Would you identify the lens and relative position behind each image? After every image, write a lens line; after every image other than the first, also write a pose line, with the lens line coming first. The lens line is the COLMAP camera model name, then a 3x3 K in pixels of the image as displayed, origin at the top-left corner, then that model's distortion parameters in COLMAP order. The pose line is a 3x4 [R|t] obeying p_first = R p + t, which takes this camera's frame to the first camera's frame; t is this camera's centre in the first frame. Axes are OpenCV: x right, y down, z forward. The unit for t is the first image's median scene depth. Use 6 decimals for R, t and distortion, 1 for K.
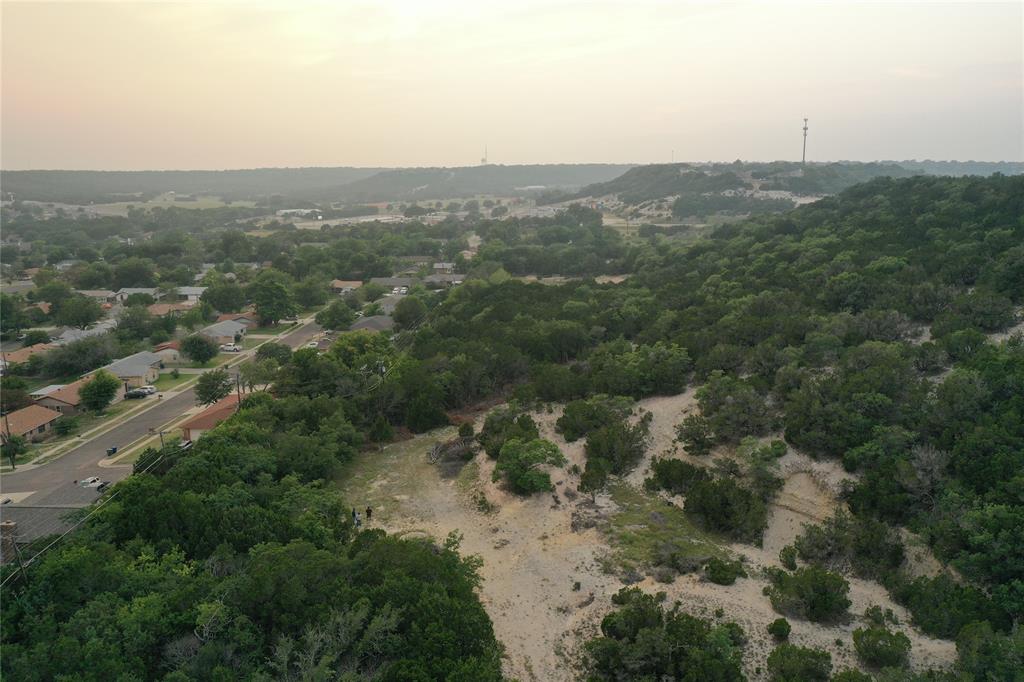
lens RADIAL K [[814.9, 0, 512.0], [0, 814.9, 341.0], [0, 0, 1]] dist [0.002616, 0.002104]
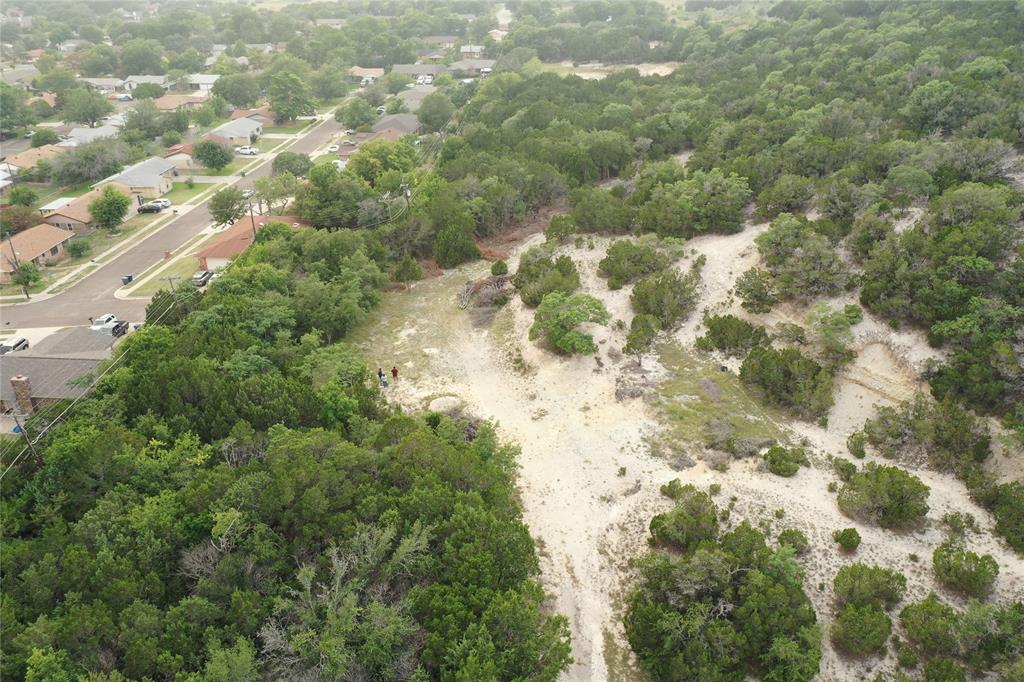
lens RADIAL K [[814.9, 0, 512.0], [0, 814.9, 341.0], [0, 0, 1]] dist [0.002616, 0.002104]
pose [[0.999352, 0.010935, -0.034279, -0.011070], [-0.001514, 0.964638, 0.263575, -0.062542], [0.035949, -0.263352, 0.964030, 0.105245]]
